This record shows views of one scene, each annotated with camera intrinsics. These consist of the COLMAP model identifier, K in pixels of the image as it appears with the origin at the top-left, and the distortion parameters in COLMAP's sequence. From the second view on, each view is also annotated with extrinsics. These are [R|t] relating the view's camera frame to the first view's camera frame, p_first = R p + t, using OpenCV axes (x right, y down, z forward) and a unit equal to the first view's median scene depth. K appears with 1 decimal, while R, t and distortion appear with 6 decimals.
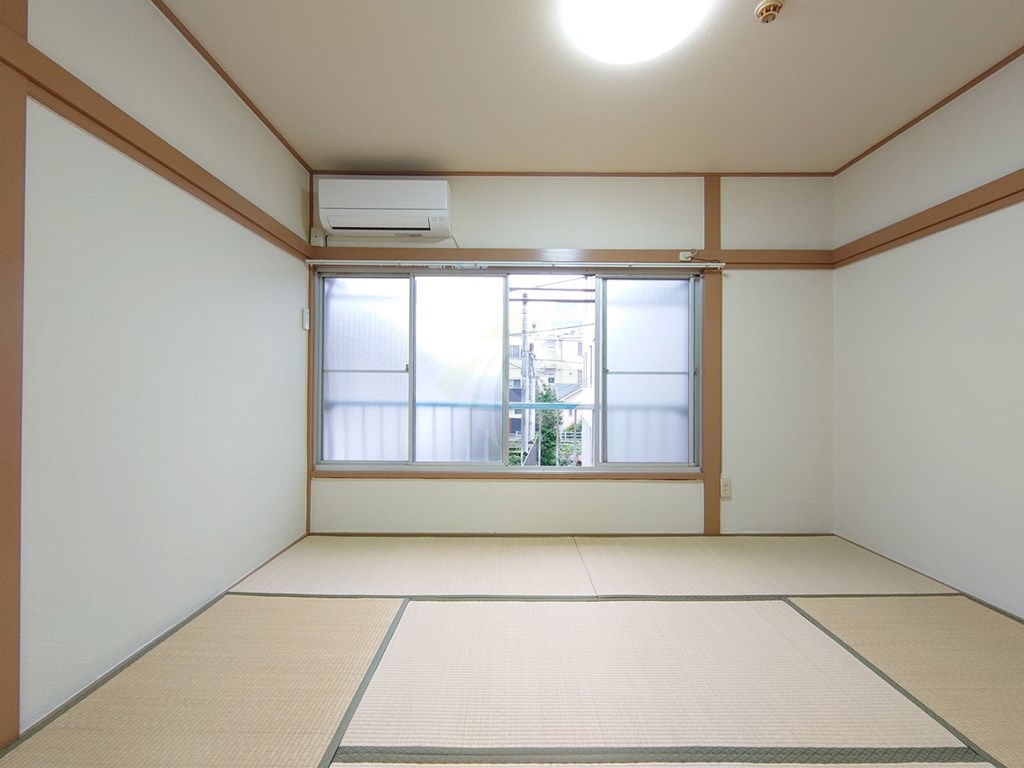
lens RADIAL K [[439.0, 0, 514.0], [0, 439.0, 384.2], [0, 0, 1]] dist [-0.000051, 0.000461]
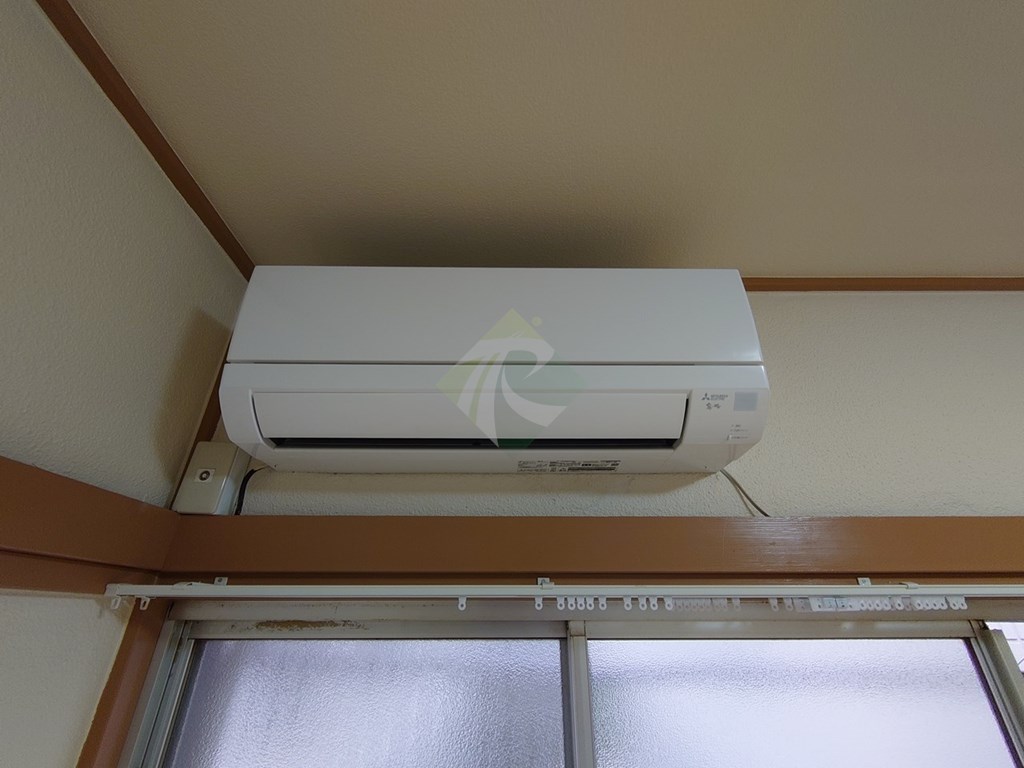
lens RADIAL K [[439.0, 0, 514.0], [0, 439.0, 384.2], [0, 0, 1]] dist [-0.000051, 0.000461]
pose [[0.999964, -0.007162, 0.004541, -0.273233], [0.008449, 0.887505, -0.460720, -0.264907], [-0.000730, 0.460742, 0.887534, 0.750403]]
